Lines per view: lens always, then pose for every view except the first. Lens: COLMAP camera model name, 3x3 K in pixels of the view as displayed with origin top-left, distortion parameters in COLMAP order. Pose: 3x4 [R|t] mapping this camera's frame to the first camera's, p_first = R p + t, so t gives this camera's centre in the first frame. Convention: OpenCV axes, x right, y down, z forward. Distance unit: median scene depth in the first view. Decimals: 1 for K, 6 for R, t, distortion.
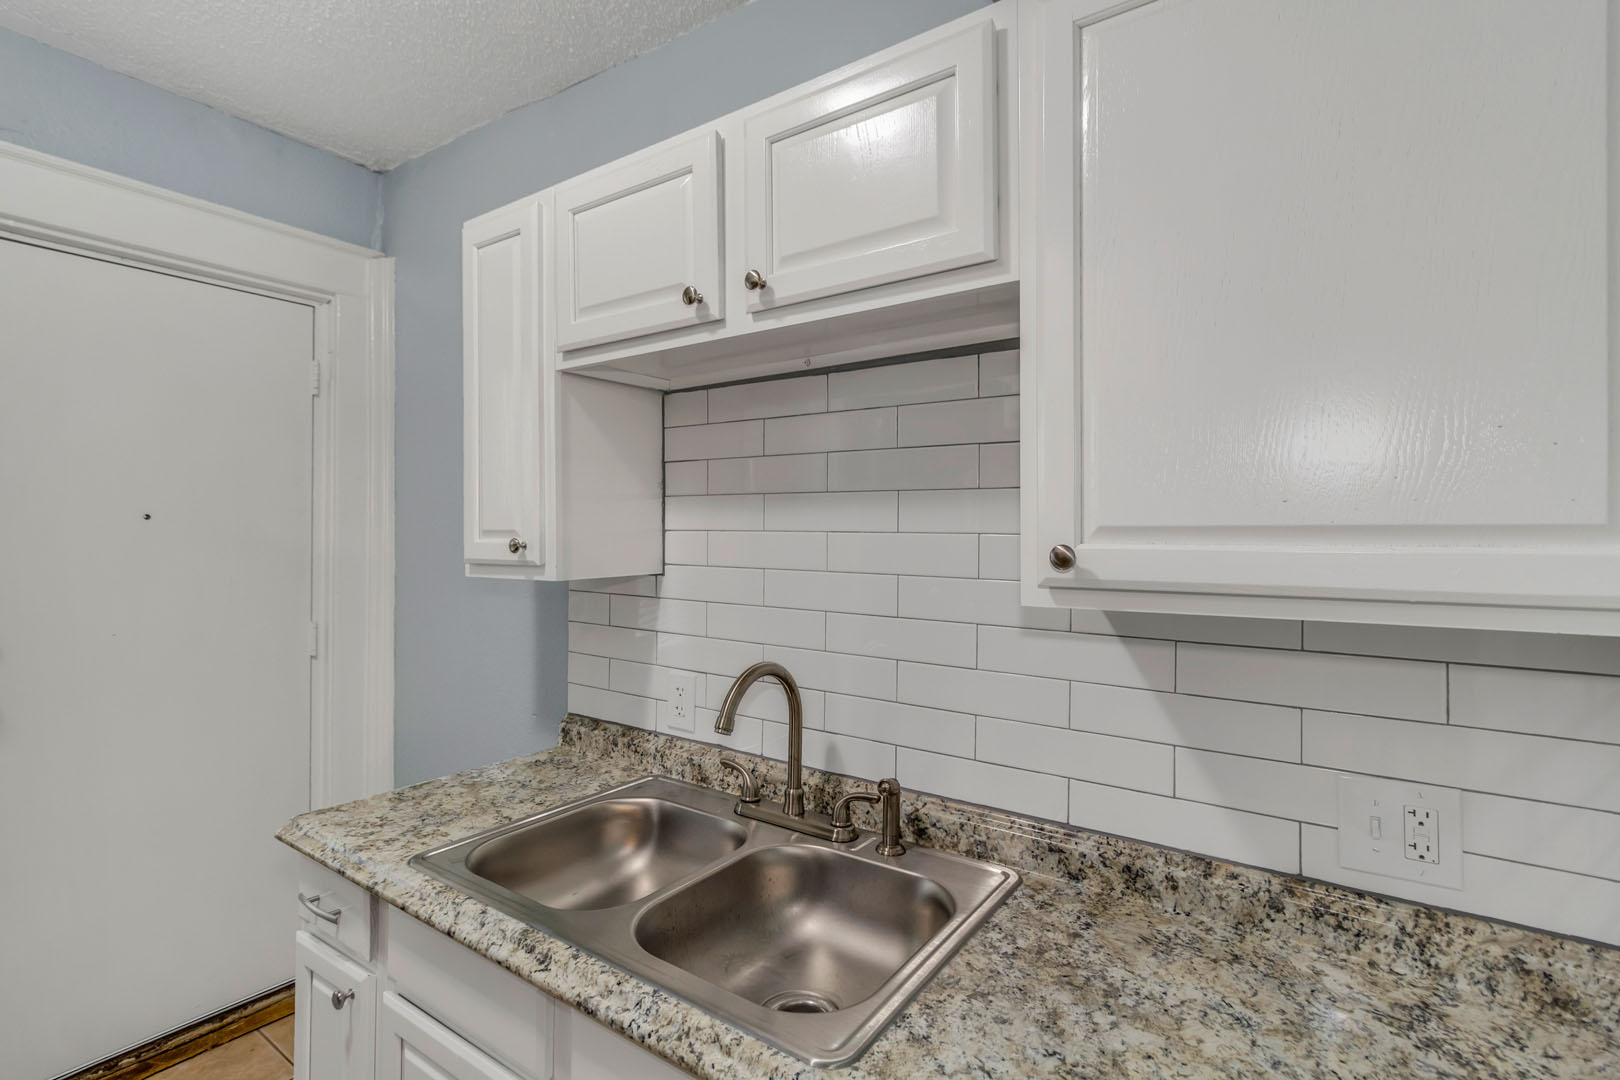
lens RADIAL K [[762.1, 0, 810.0], [0, 762.1, 540.0], [0, 0, 1]] dist [-0.000487, -0.000246]
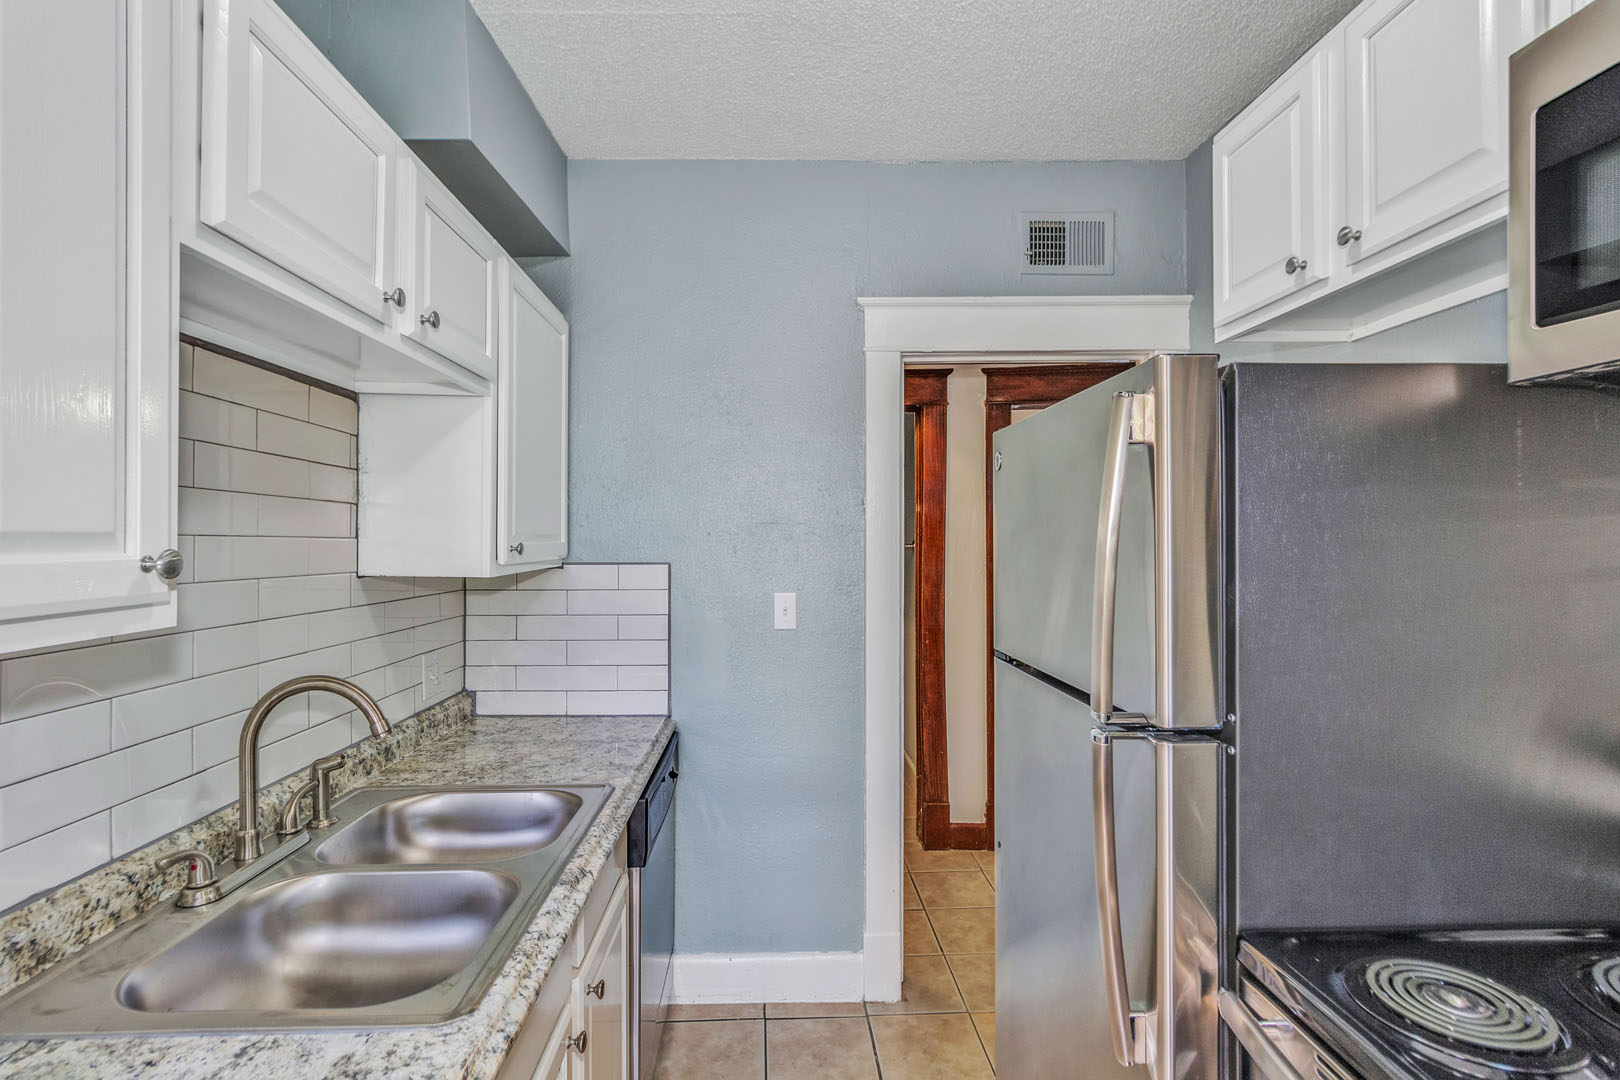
lens RADIAL K [[797.4, 0, 784.5], [0, 797.4, 536.3], [0, 0, 1]] dist [0.000233, 0.000228]
pose [[-0.590861, -0.002480, 0.806769, -1.129612], [0.002247, 0.999986, 0.004719, -0.011782], [-0.806770, 0.004601, -0.590847, 1.054791]]
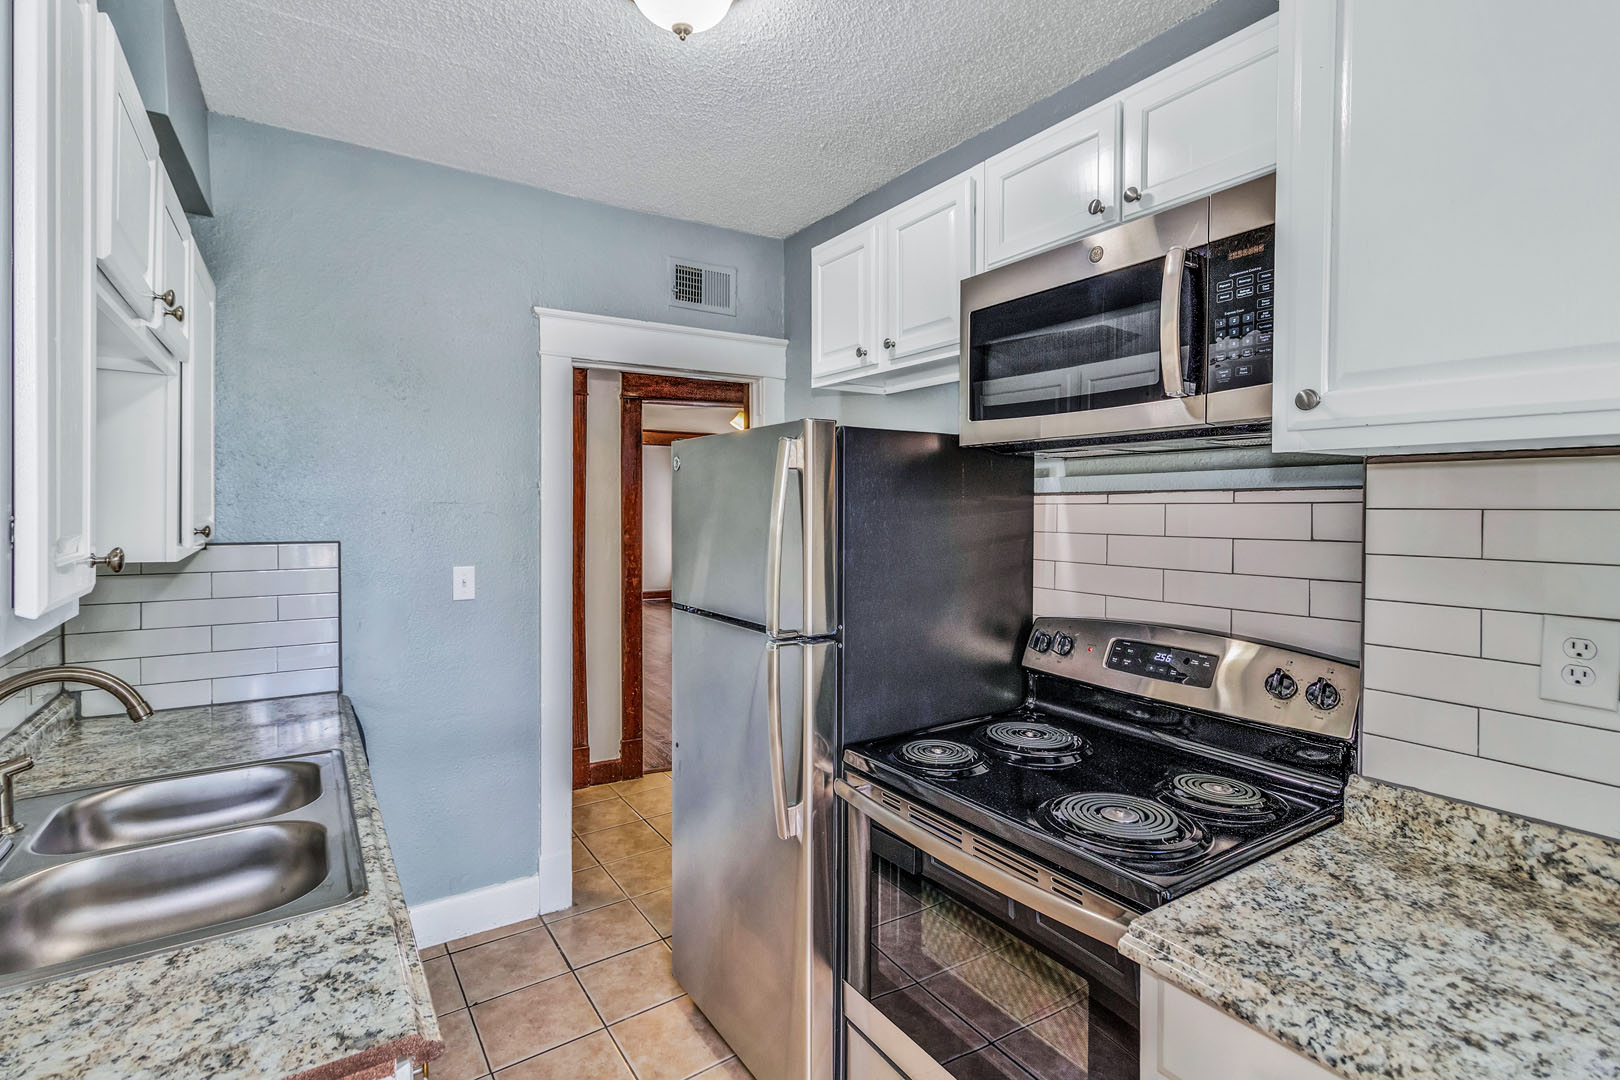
lens RADIAL K [[786.4, 0, 838.8], [0, 786.4, 508.5], [0, 0, 1]] dist [0.000970, 0.000131]
pose [[-0.938755, -0.011355, 0.344398, -1.216682], [-0.008647, 0.999918, 0.009396, -0.045243], [-0.344476, 0.005843, -0.938777, 1.489680]]
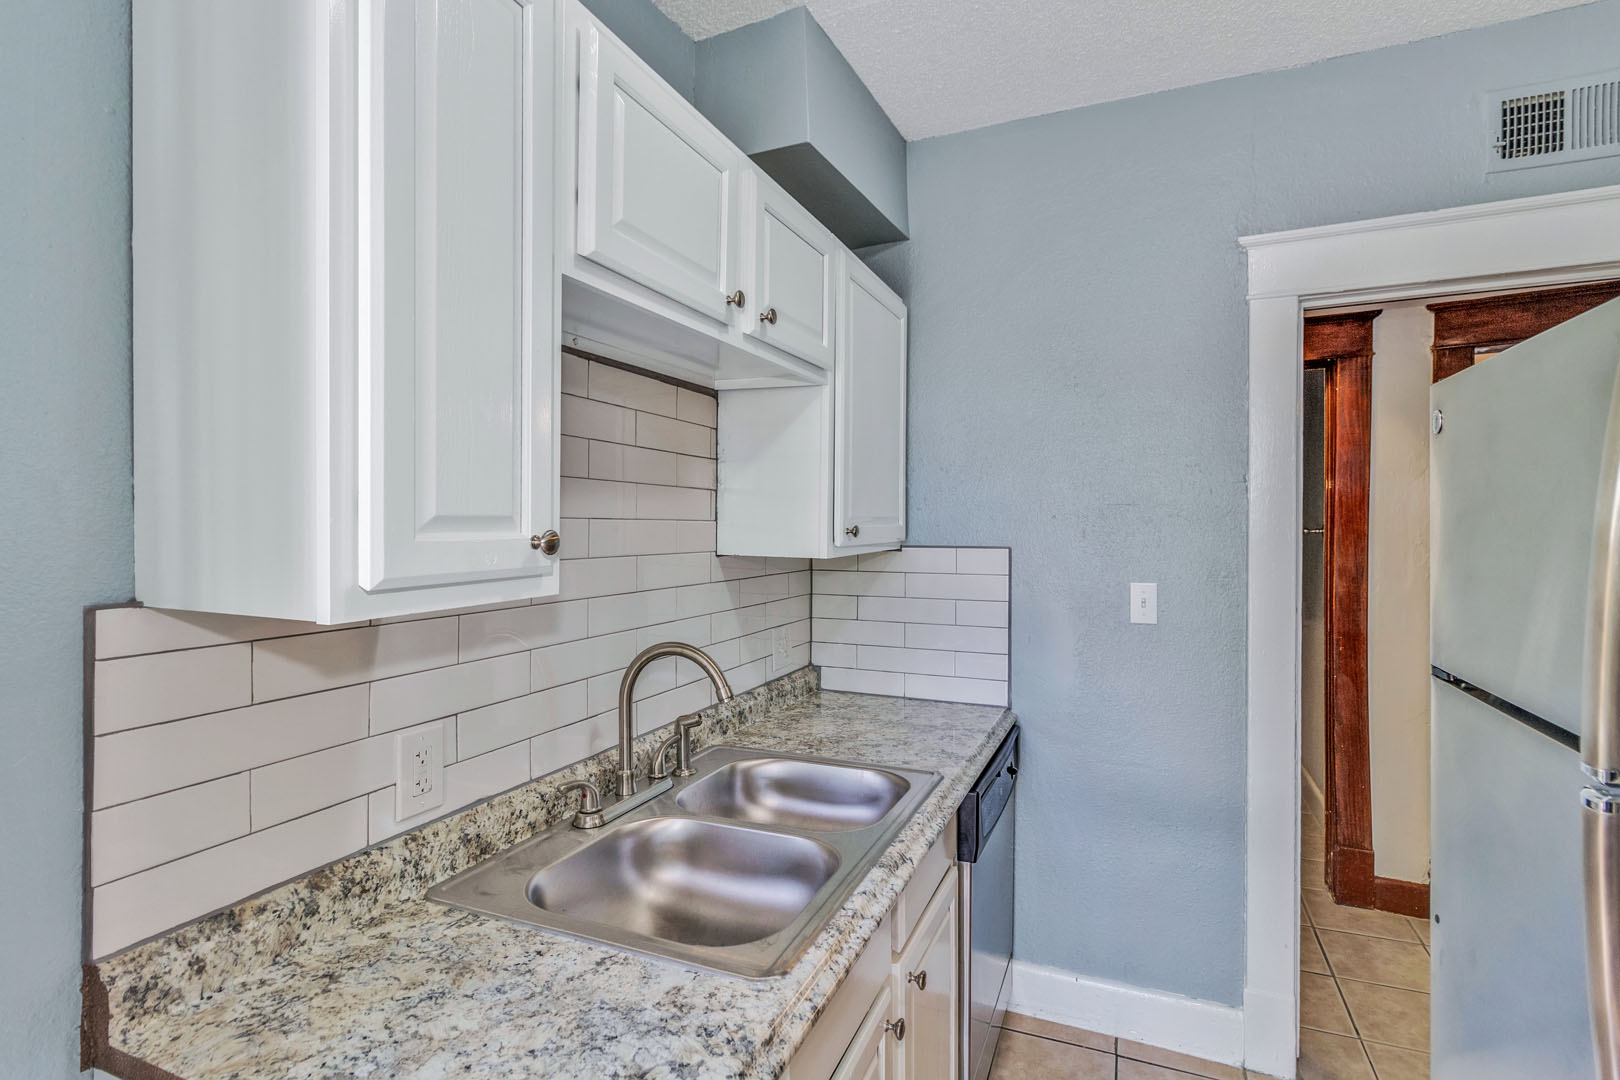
lens RADIAL K [[803.3, 0, 779.6], [0, 803.3, 522.8], [0, 0, 1]] dist [-0.000033, 0.000493]
pose [[-0.186252, -0.006665, 0.982479, -1.124134], [0.004291, 0.999962, 0.007597, -0.011300], [-0.982493, 0.005631, -0.186216, 1.007323]]
